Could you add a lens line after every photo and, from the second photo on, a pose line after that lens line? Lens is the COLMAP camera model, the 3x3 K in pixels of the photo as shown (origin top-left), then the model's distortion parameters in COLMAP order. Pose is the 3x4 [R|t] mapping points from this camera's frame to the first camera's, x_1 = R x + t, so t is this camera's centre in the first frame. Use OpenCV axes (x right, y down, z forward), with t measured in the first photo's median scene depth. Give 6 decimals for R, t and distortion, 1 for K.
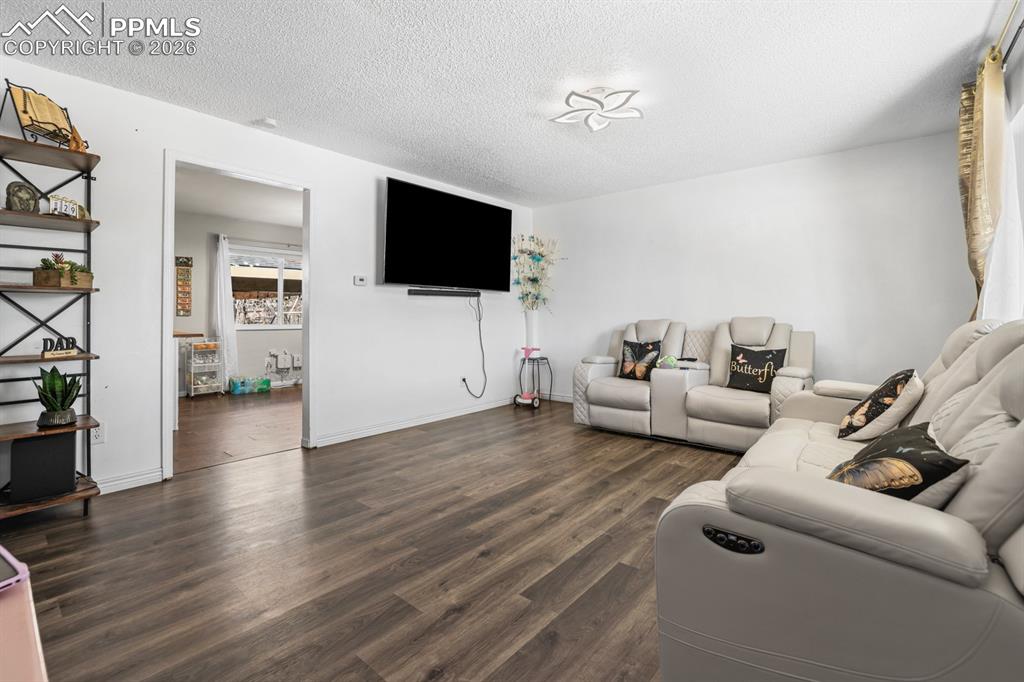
lens RADIAL K [[451.3, 0, 505.5], [0, 451.3, 307.1], [0, 0, 1]] dist [-0.033456, 0.008727]
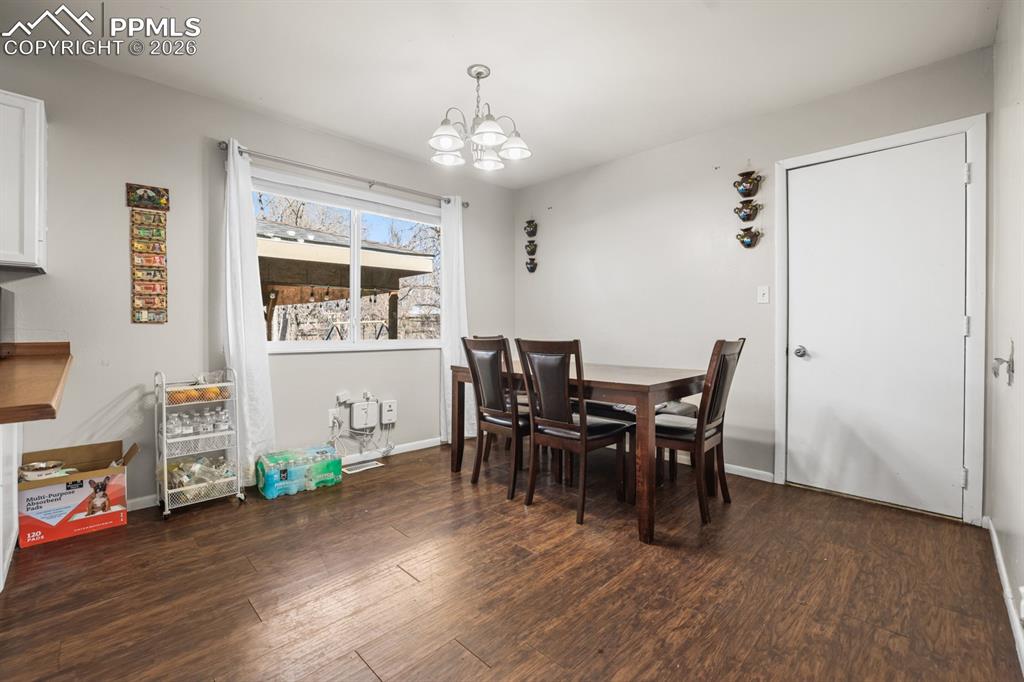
lens RADIAL K [[451.3, 0, 506.5], [0, 451.3, 333.5], [0, 0, 1]] dist [-0.033456, 0.008727]
pose [[0.995492, 0.001650, -0.094828, -0.321912], [0.001363, 0.999496, 0.031700, 0.016095], [0.094833, -0.031686, 0.994989, 0.576277]]
